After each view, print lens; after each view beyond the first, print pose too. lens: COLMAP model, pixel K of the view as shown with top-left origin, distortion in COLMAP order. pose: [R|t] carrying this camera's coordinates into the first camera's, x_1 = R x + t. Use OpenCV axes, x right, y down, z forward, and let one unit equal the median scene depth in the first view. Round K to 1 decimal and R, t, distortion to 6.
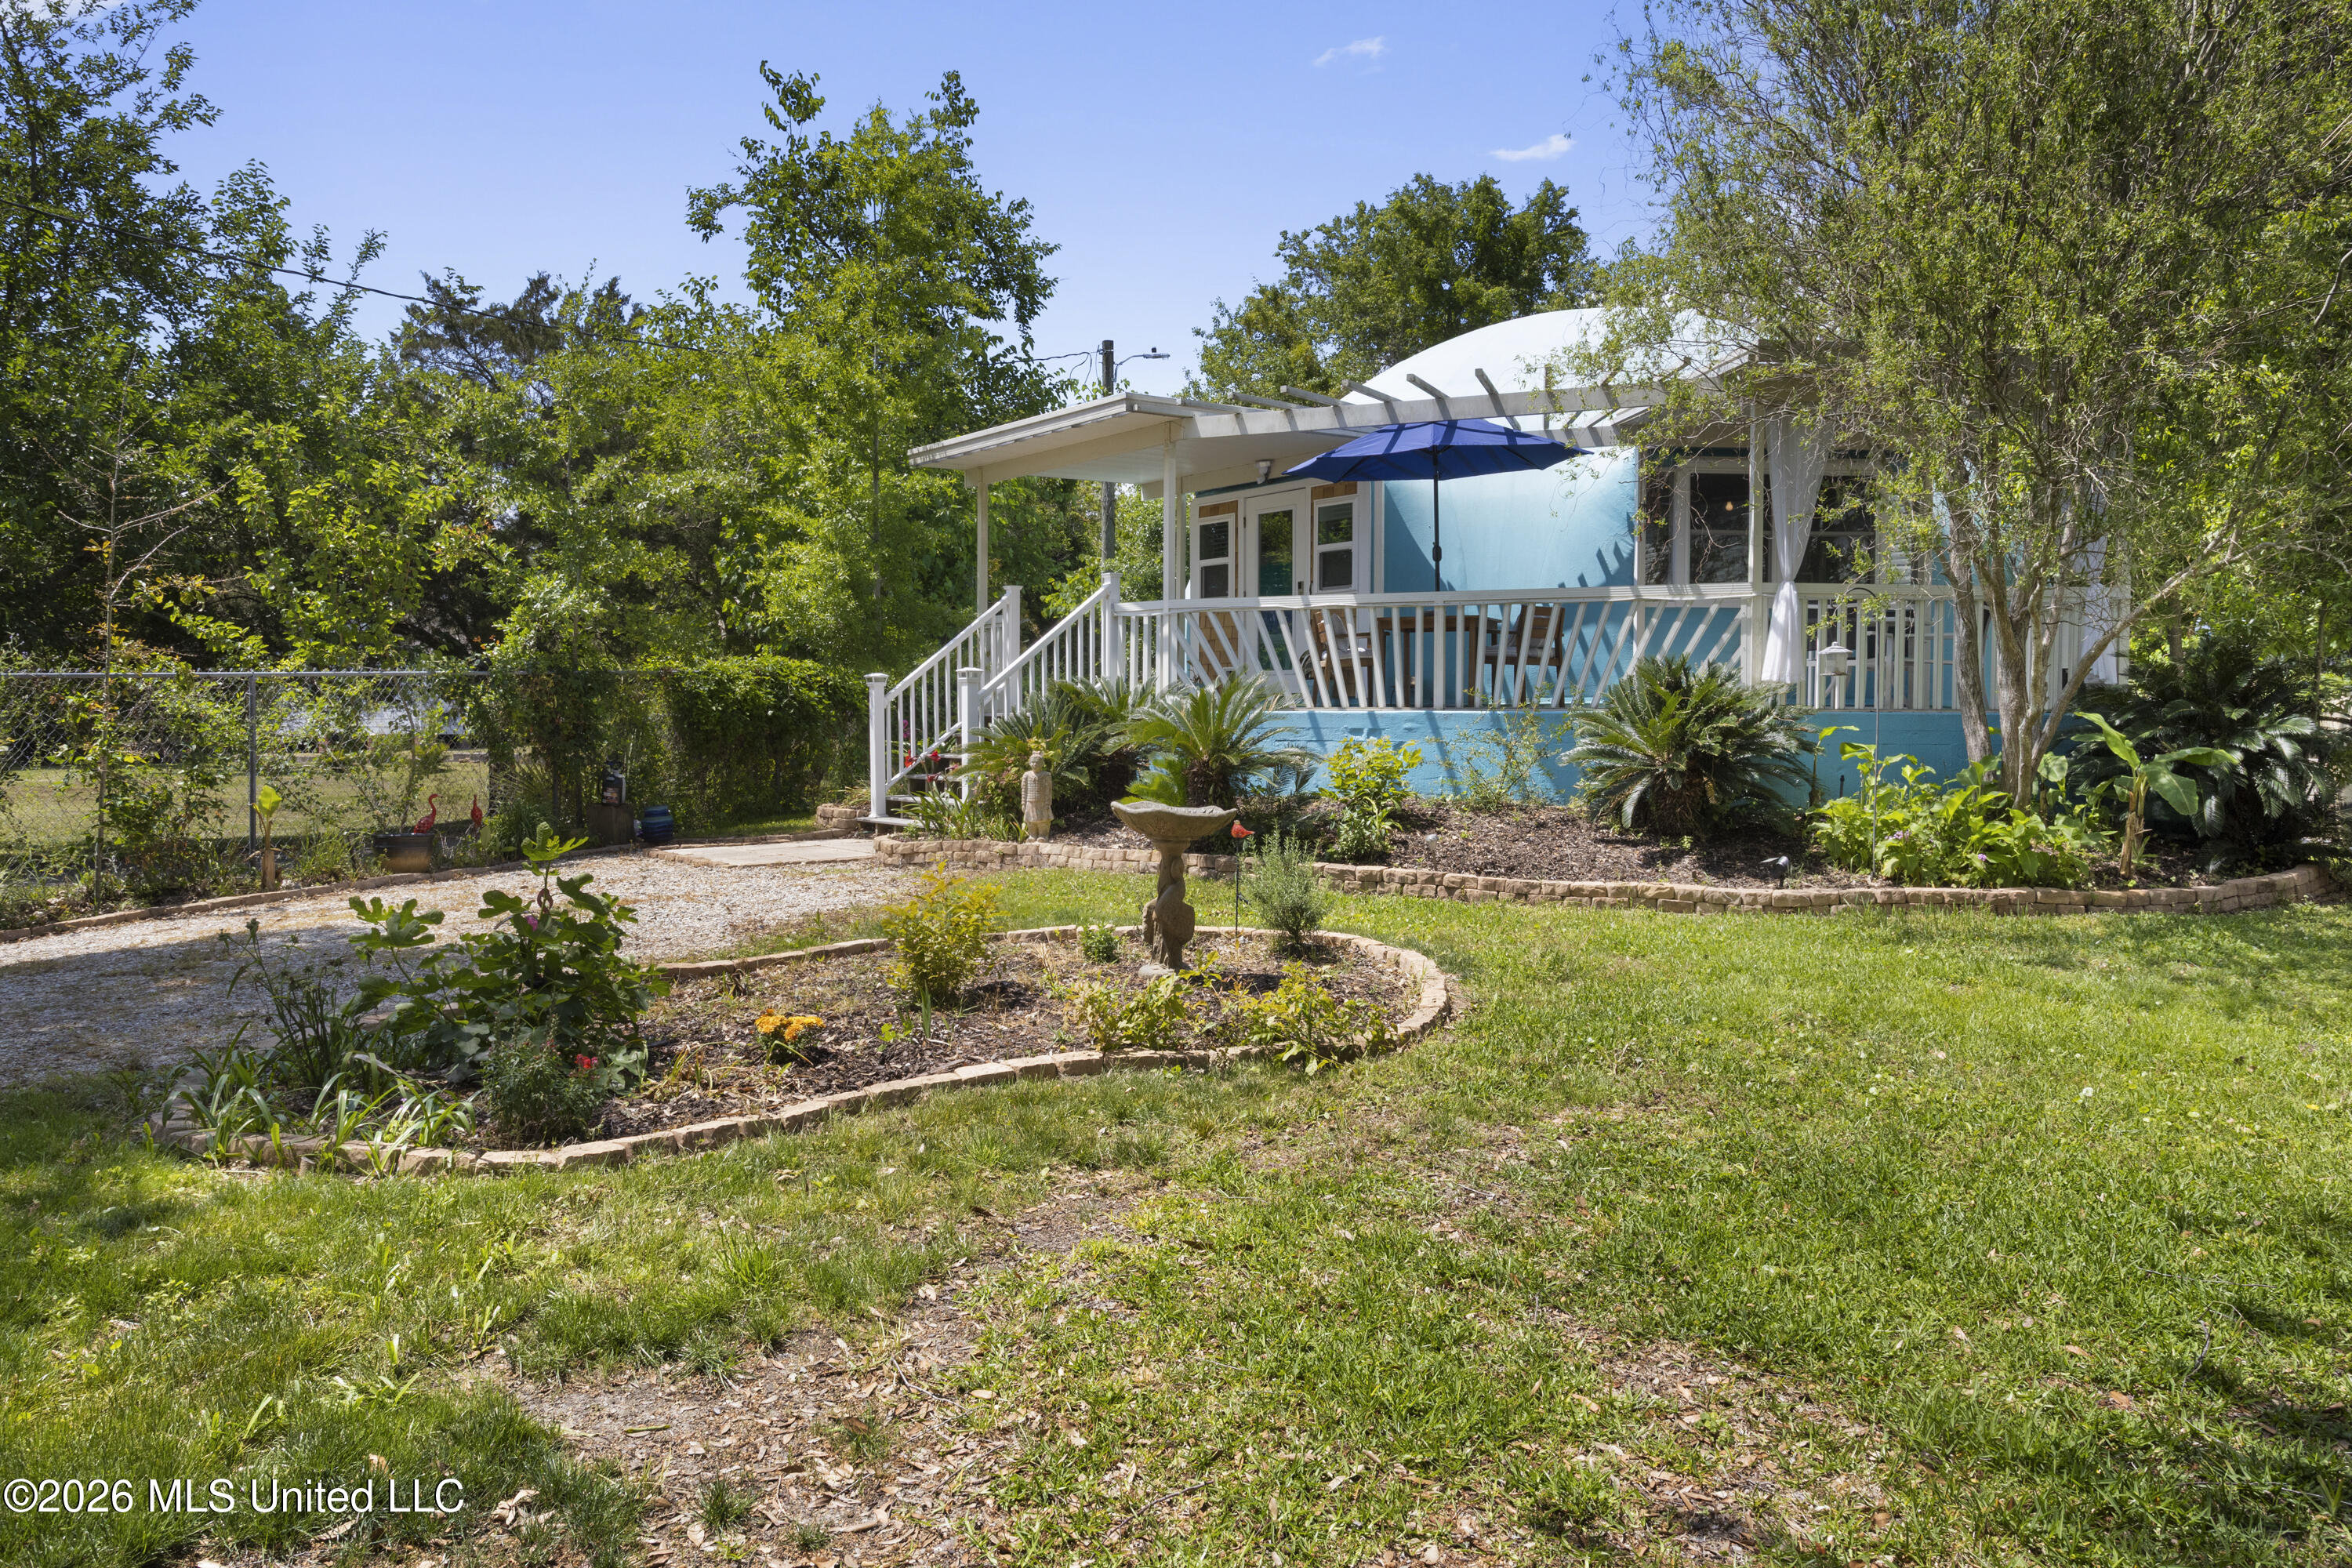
lens RADIAL K [[1682.5, 0, 1186.1], [0, 1682.5, 772.3], [0, 0, 1]] dist [-0.047304, 0.000084]
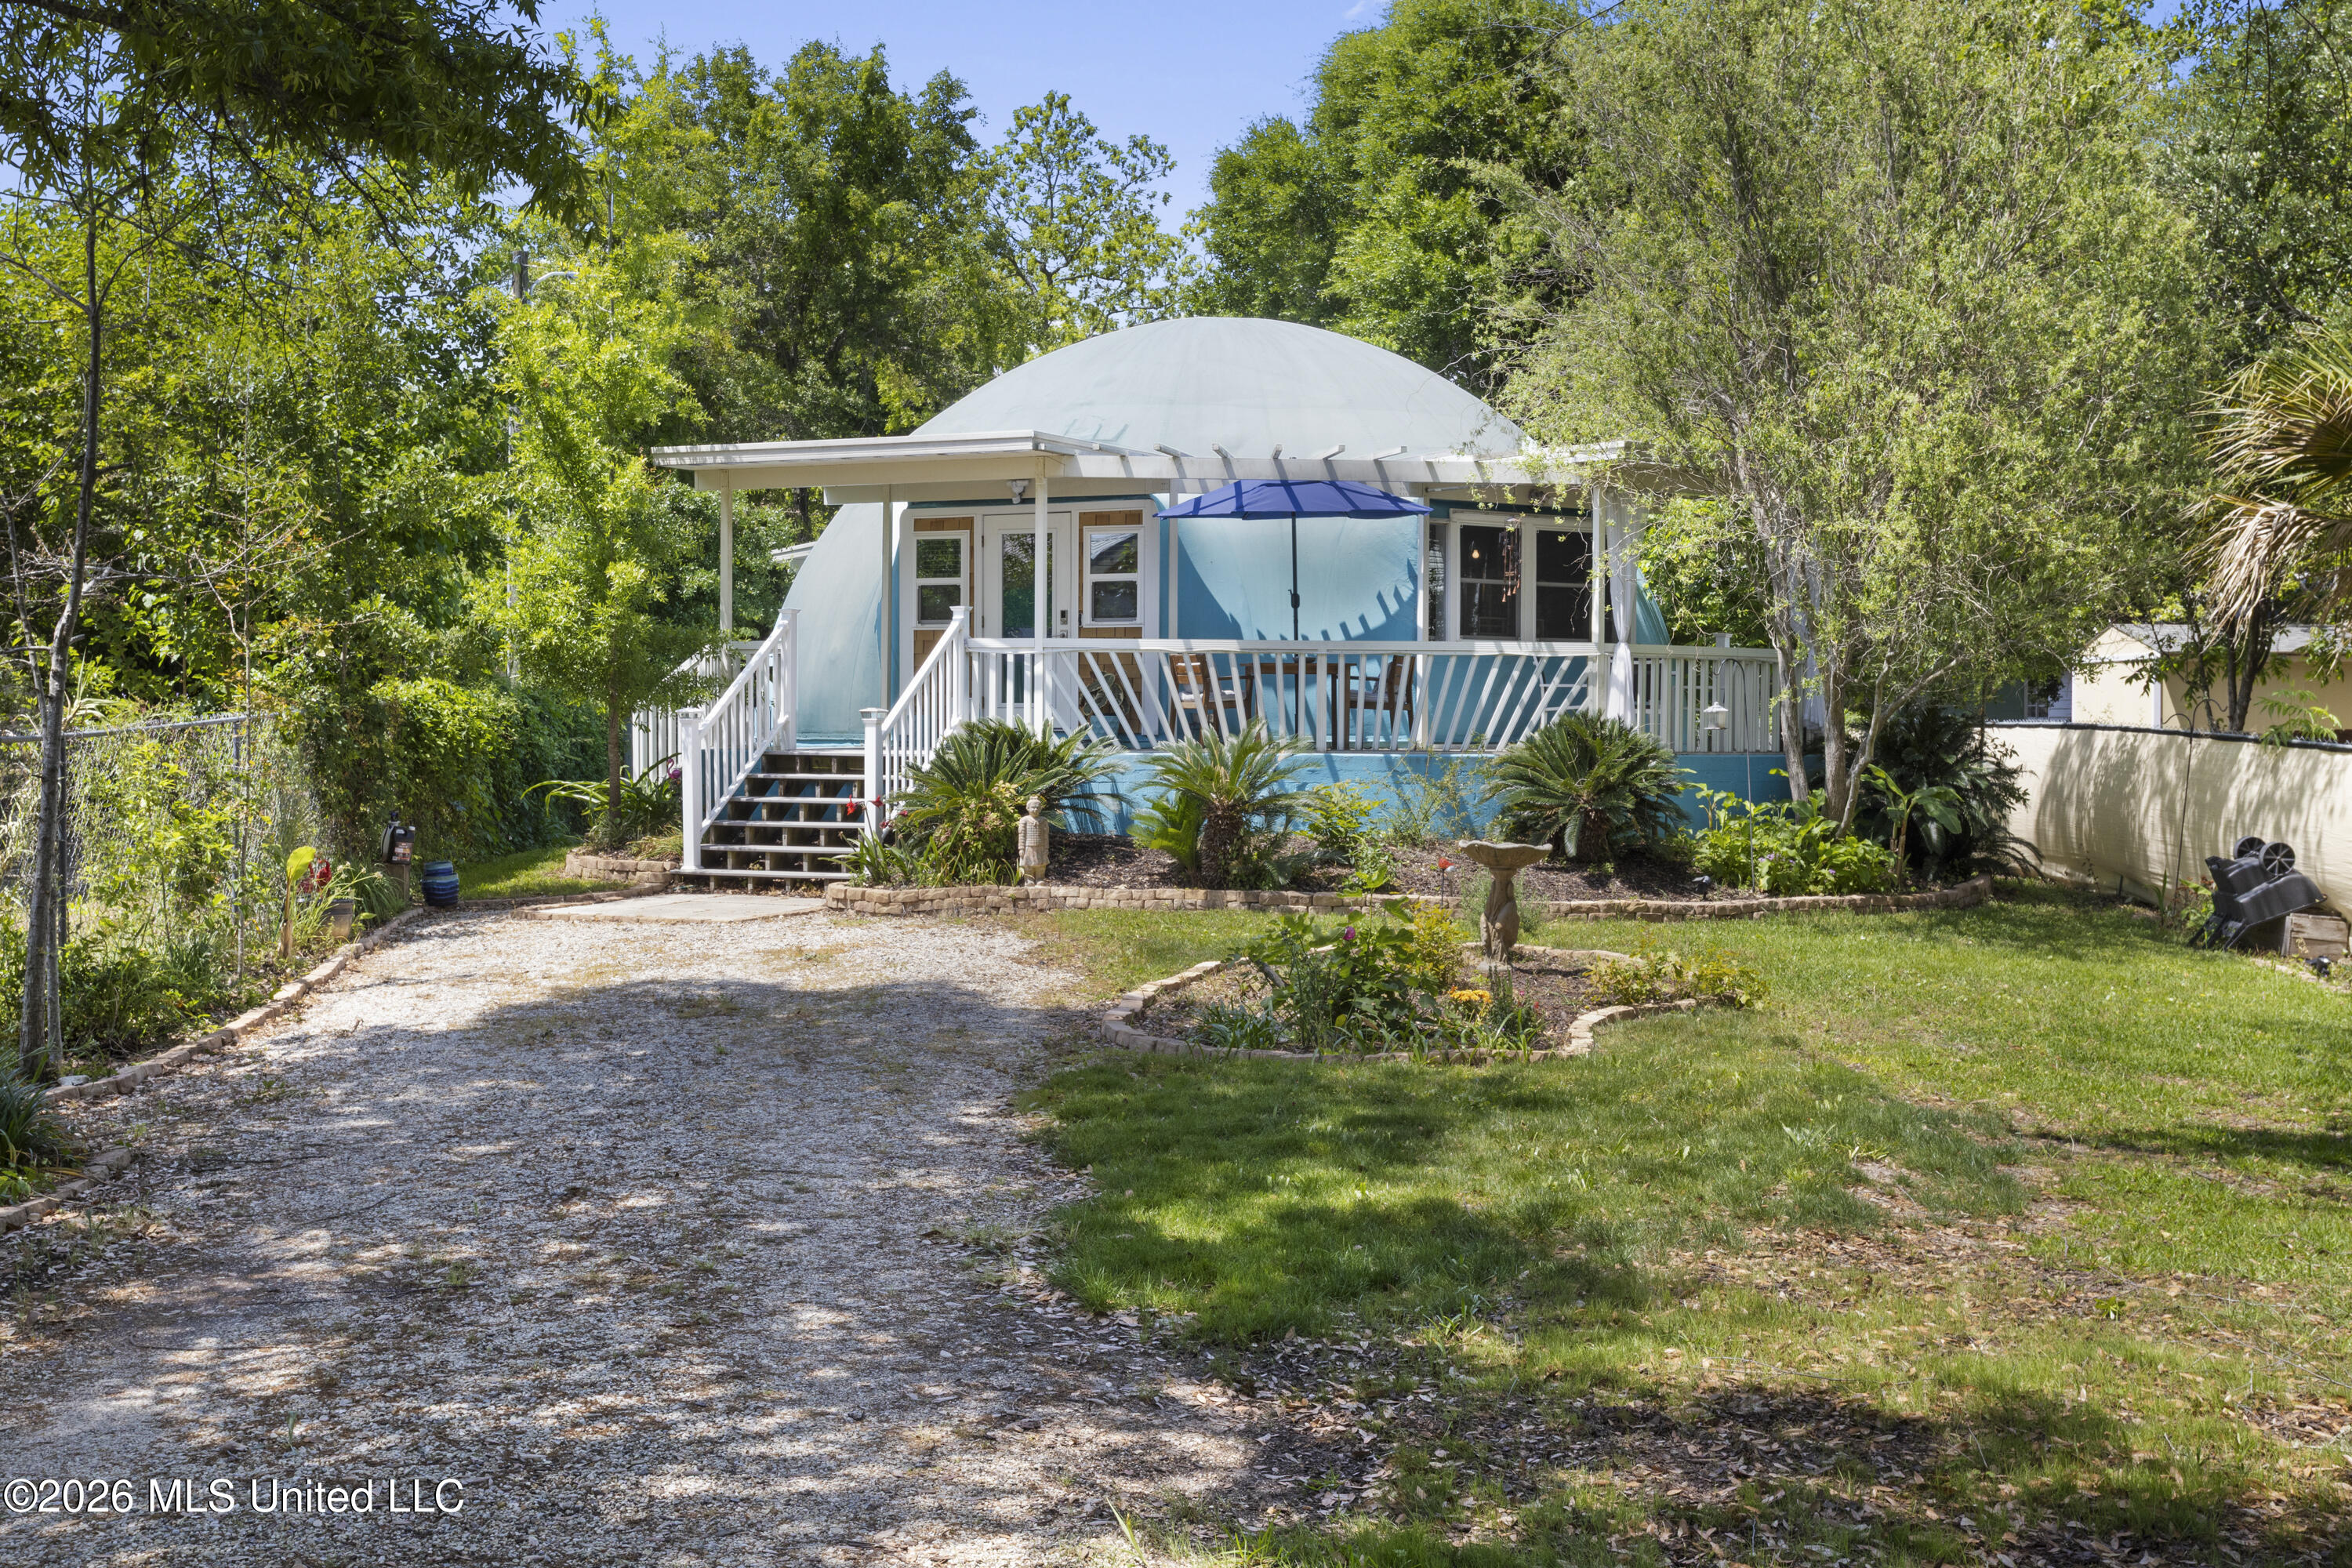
lens RADIAL K [[2654.2, 0, 1173.7], [0, 2654.2, 786.0], [0, 0, 1]] dist [-0.001653, 0.000000]
pose [[0.869550, -0.012500, 0.493687, -0.808355], [0.012000, 0.999919, 0.004181, -0.024869], [-0.493699, 0.002288, 0.869630, -0.442334]]
